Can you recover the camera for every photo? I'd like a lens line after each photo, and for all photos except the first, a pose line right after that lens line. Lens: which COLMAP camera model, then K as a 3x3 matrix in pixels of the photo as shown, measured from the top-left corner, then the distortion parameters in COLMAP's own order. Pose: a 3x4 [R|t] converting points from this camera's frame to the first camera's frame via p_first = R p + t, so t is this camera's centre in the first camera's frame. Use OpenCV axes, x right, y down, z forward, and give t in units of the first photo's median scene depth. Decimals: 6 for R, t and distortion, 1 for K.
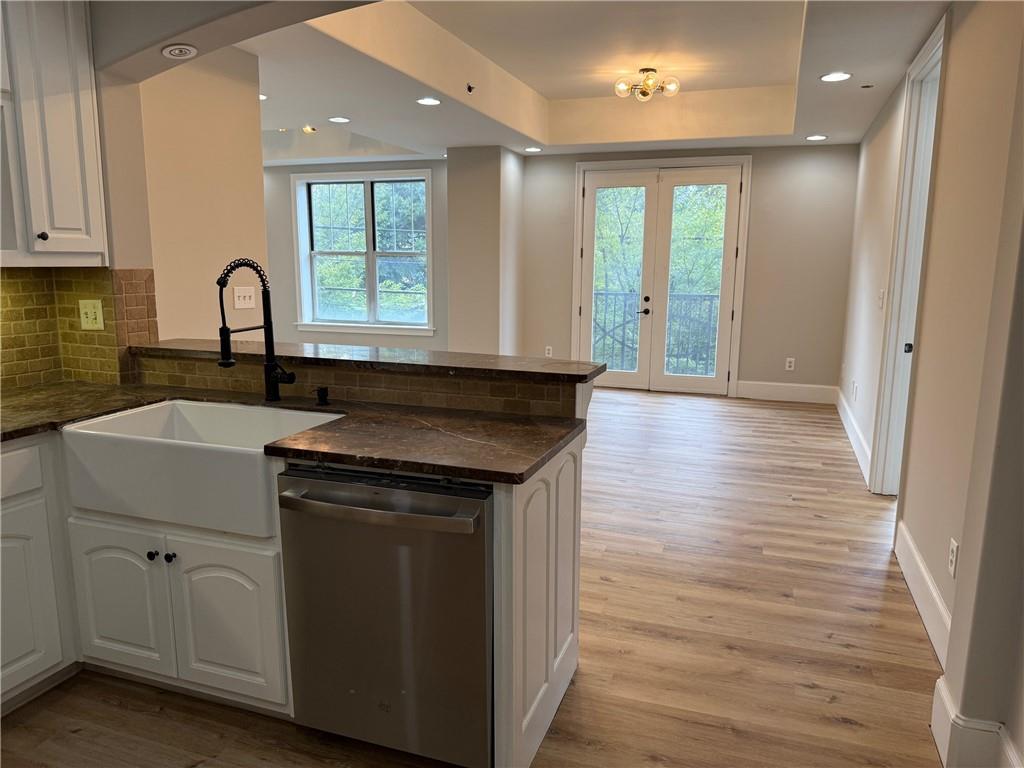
lens RADIAL K [[715.4, 0, 510.2], [0, 715.4, 385.1], [0, 0, 1]] dist [0.073466, -0.089624]
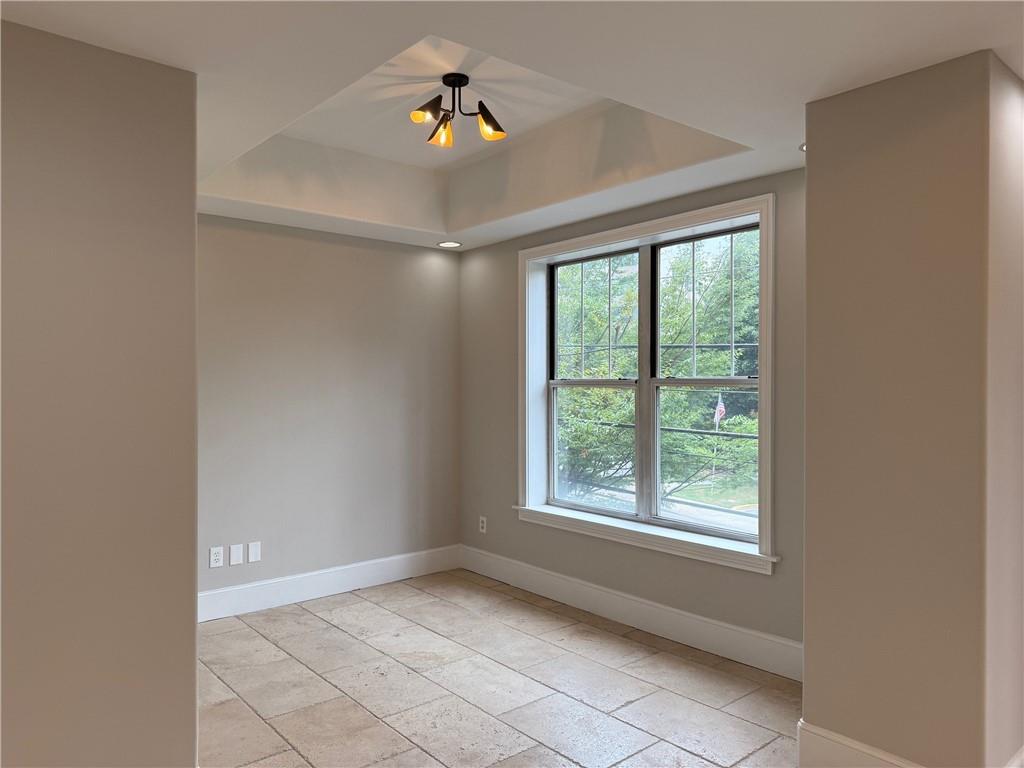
lens RADIAL K [[710.7, 0, 483.0], [0, 710.7, 382.4], [0, 0, 1]] dist [0.006036, -0.000030]
pose [[0.857000, -0.008850, -0.515241, -0.053485], [-0.079709, 0.985543, -0.149507, -0.149333], [0.509115, 0.169197, 0.843904, 0.775376]]
